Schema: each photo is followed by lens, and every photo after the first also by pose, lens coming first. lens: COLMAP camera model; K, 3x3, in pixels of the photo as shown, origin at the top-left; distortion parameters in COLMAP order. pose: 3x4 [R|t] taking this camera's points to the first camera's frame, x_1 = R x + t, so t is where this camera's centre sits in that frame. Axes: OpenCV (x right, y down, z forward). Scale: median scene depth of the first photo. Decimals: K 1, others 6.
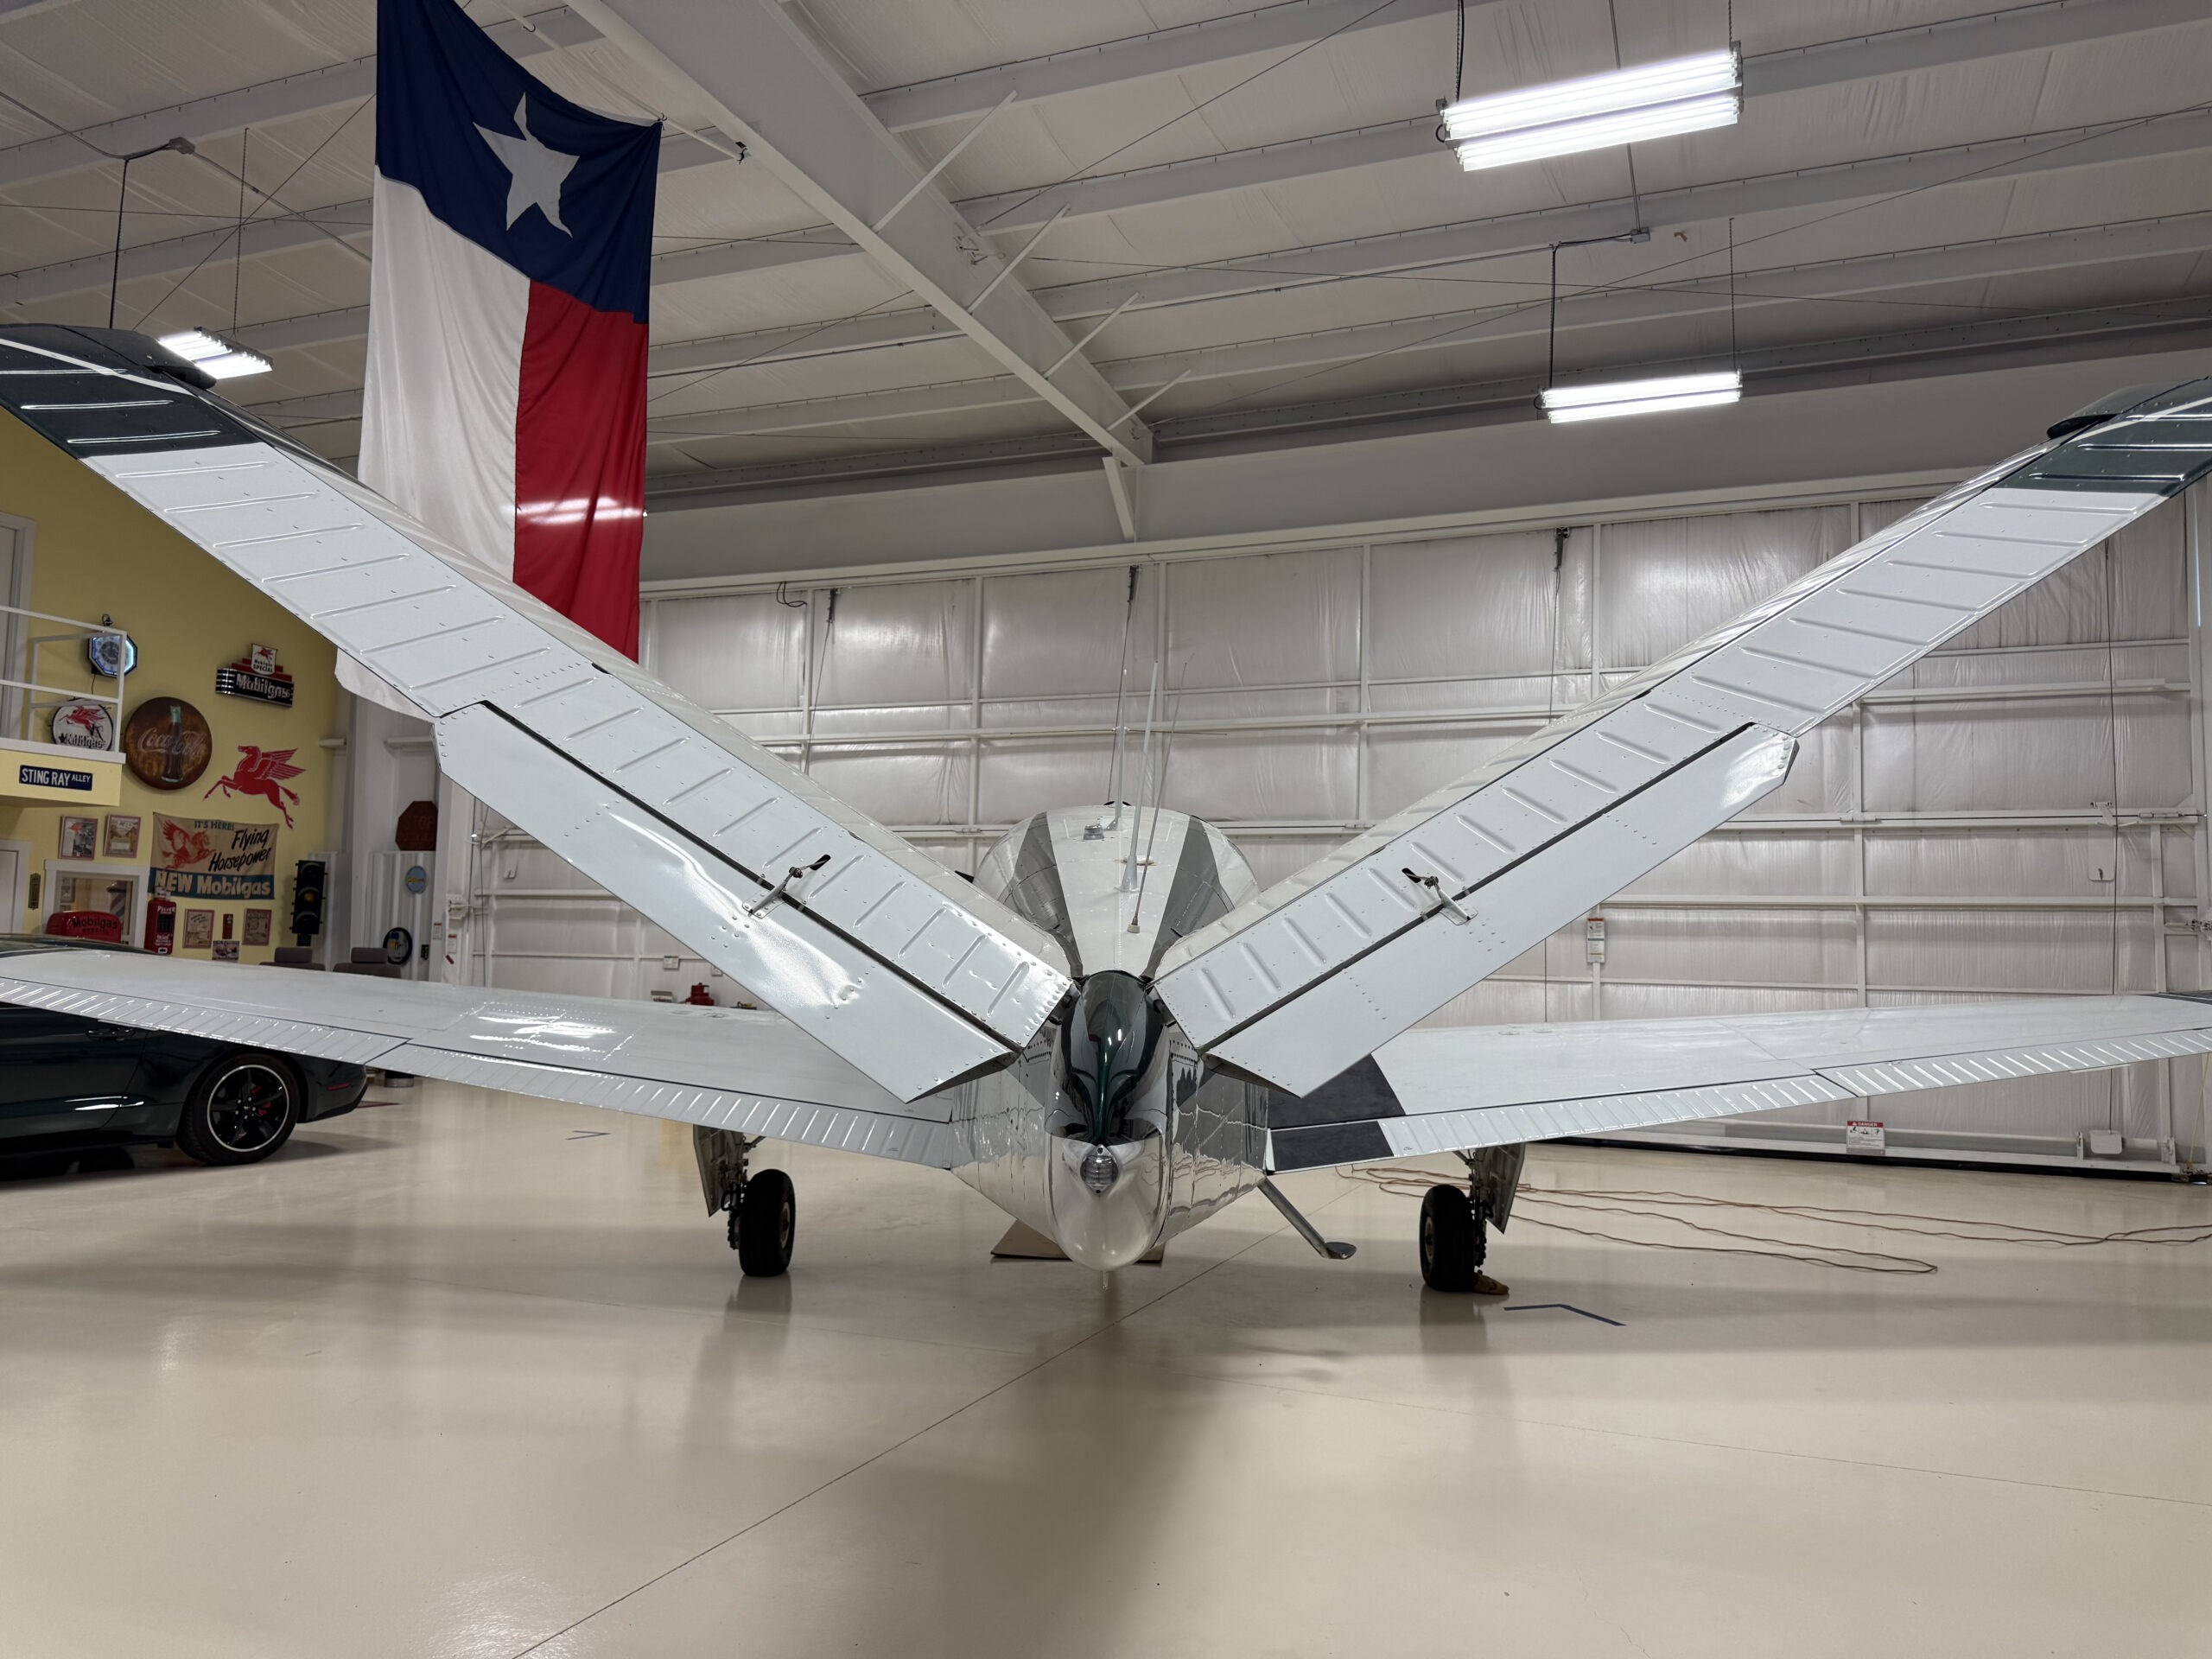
lens RADIAL K [[1542.3, 0, 1108.2], [0, 1542.3, 841.4], [0, 0, 1]] dist [0.093649, -0.120647]
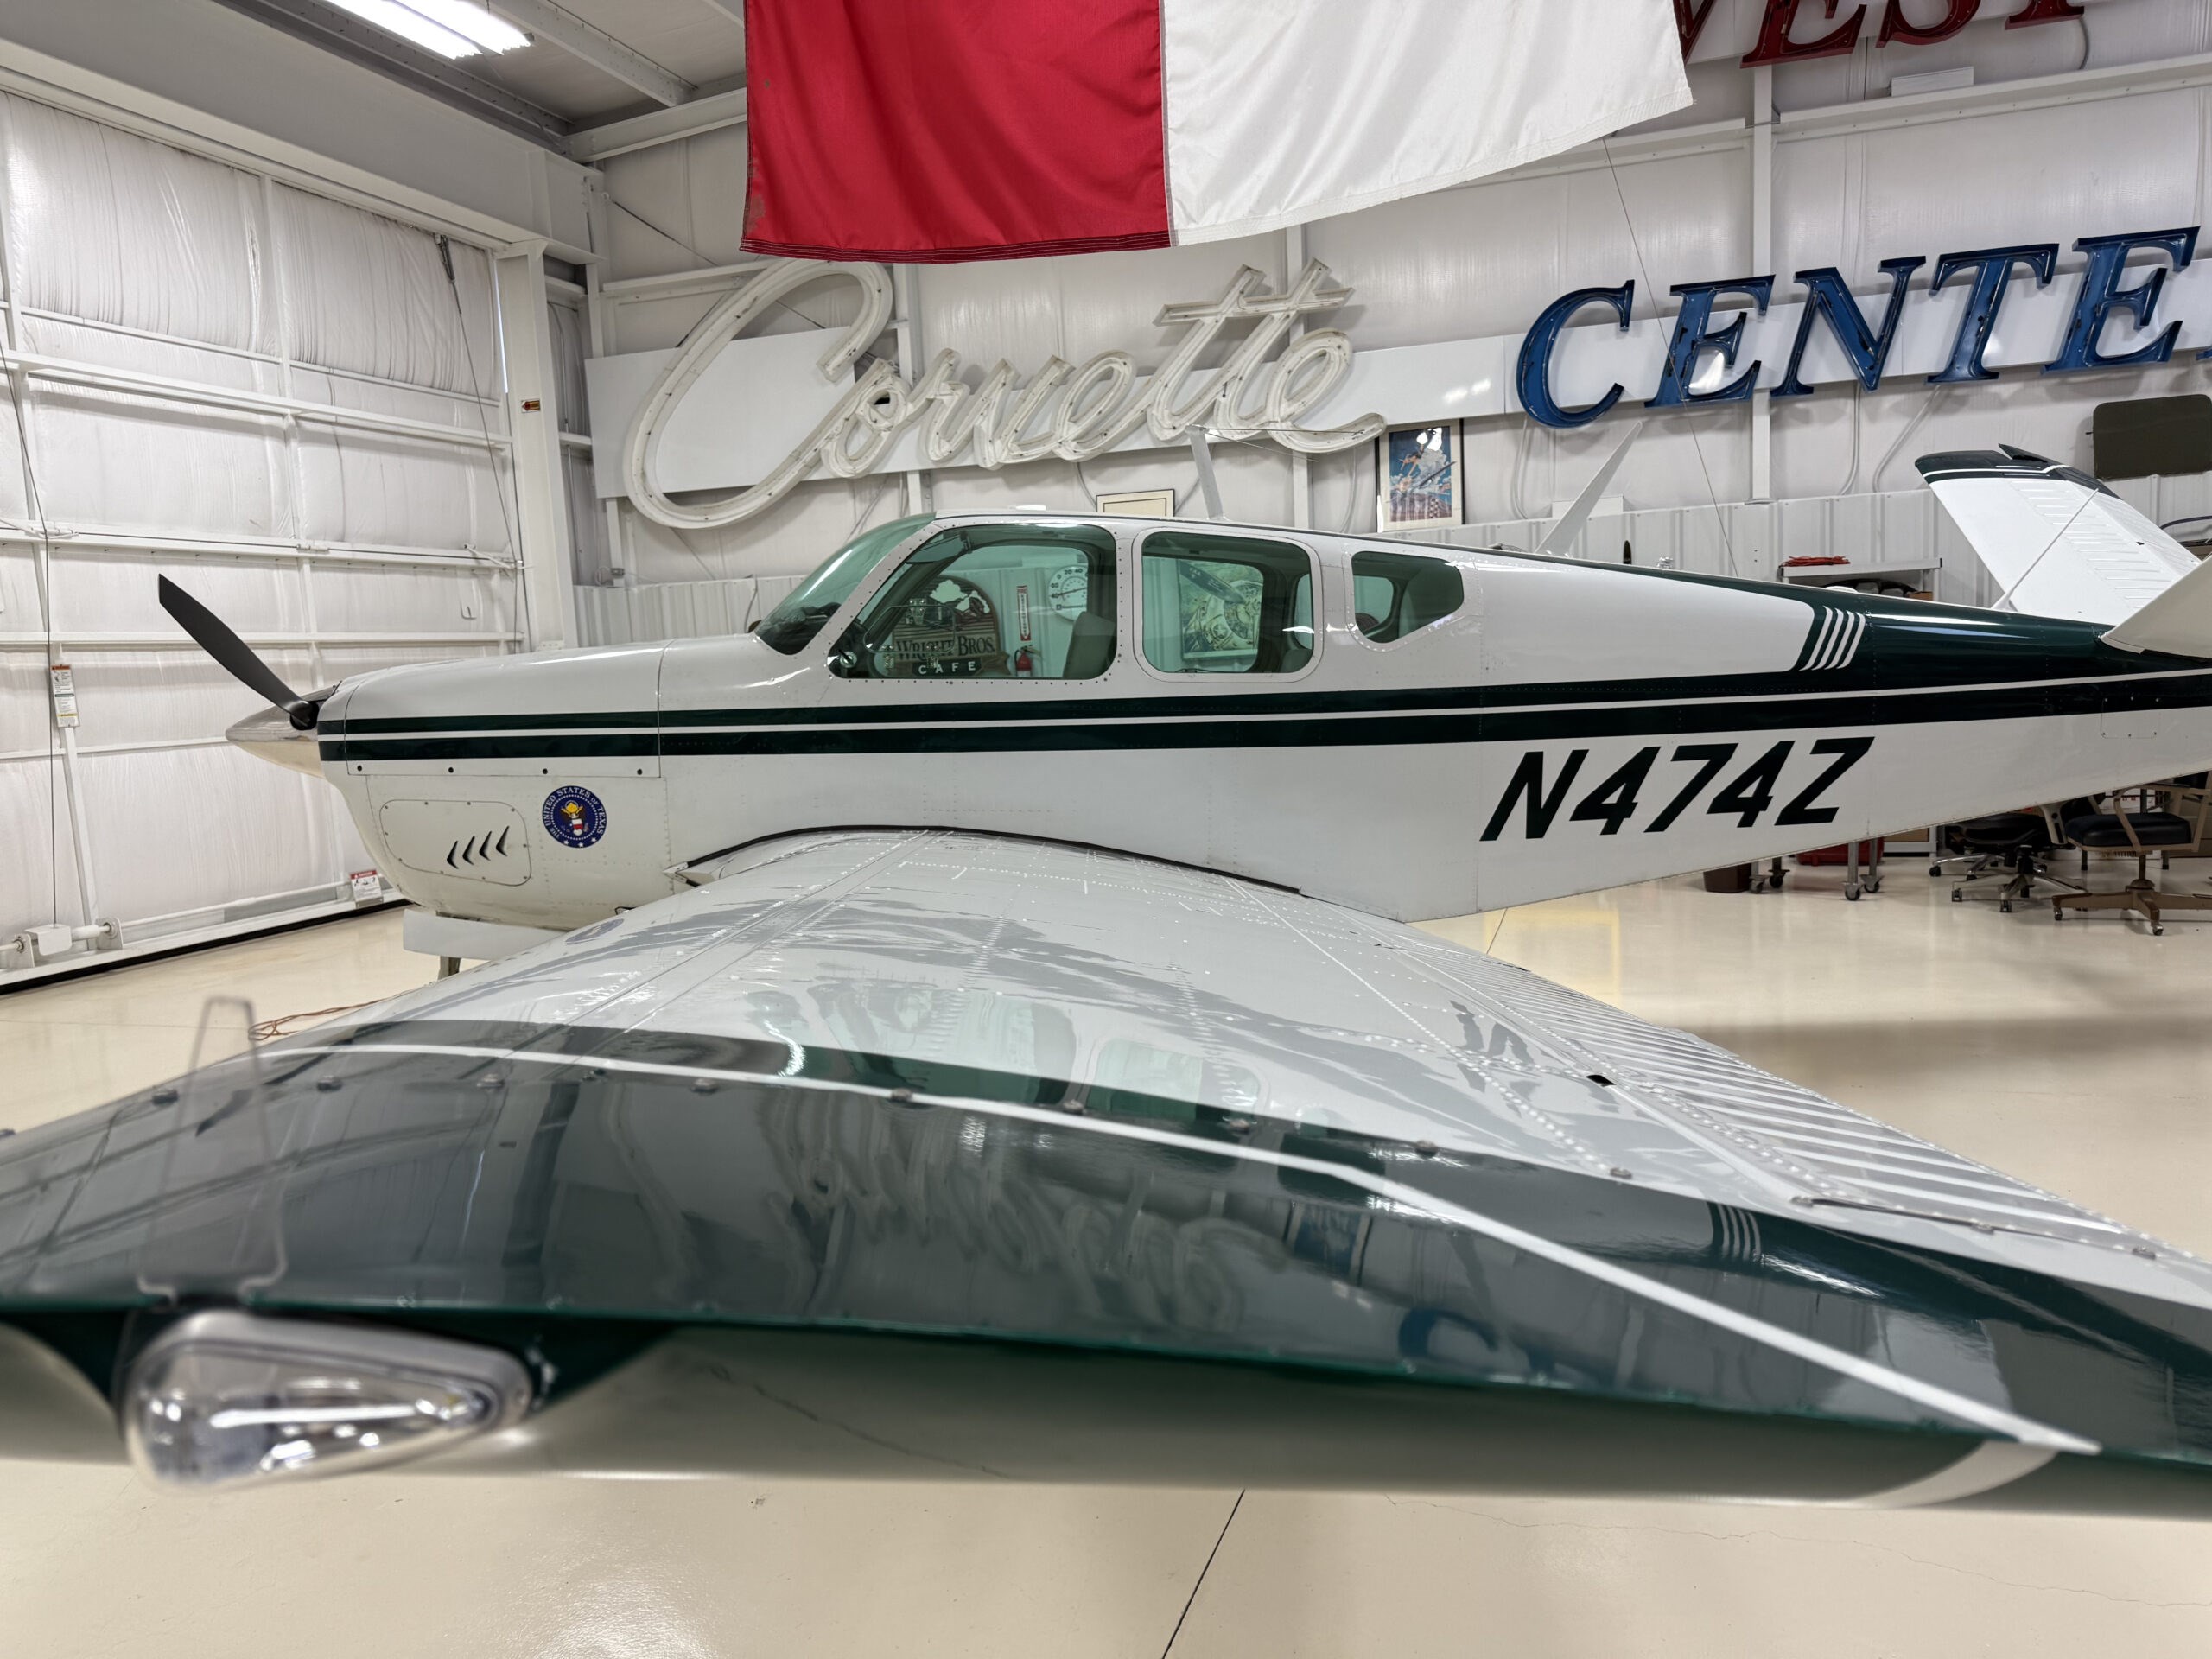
lens RADIAL K [[1553.4, 0, 1118.0], [0, 1553.4, 837.6], [0, 0, 1]] dist [0.090066, -0.131019]
pose [[-0.066991, -0.128418, 0.989455, -0.427664], [-0.025610, 0.991577, 0.126960, 0.022239], [-0.997425, -0.016834, -0.069716, 0.538142]]
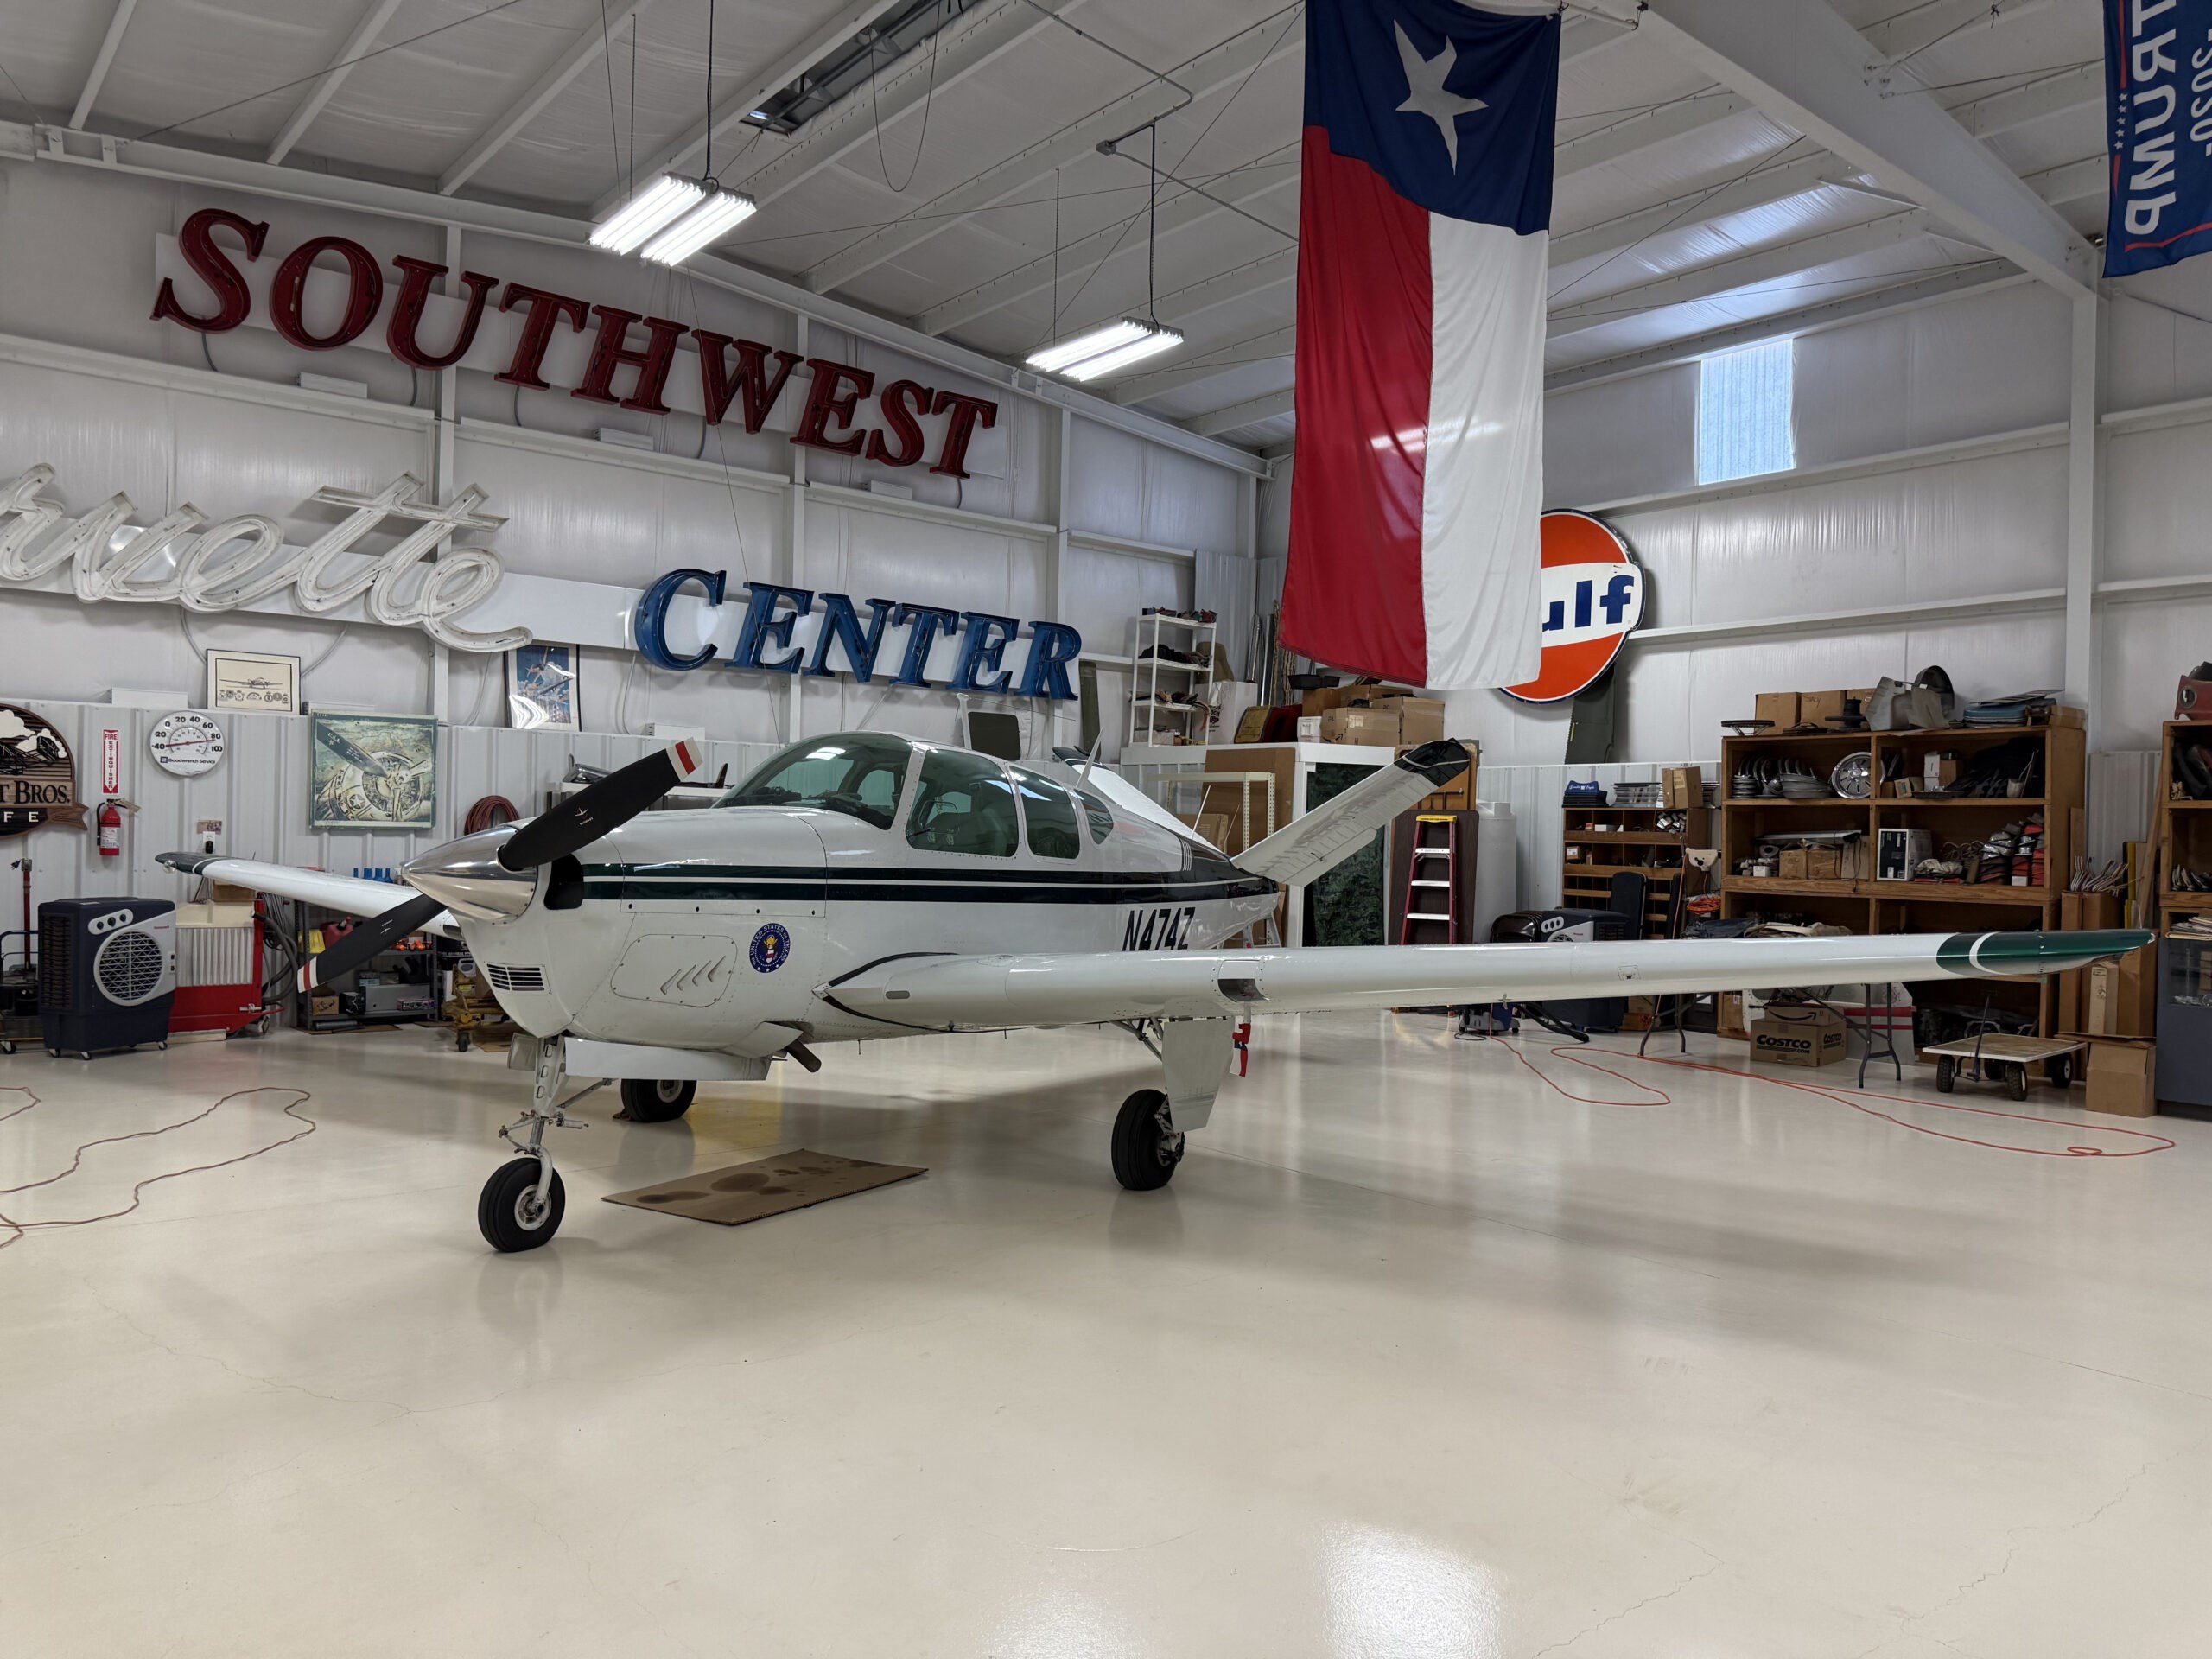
lens RADIAL K [[1539.8, 0, 1097.2], [0, 1539.8, 840.6], [0, 0, 1]] dist [0.099753, -0.133101]
pose [[-0.873603, -0.041750, 0.484845, -0.356520], [-0.075480, 0.995880, -0.050247, 0.052844], [-0.480750, -0.080492, -0.873155, 1.016163]]
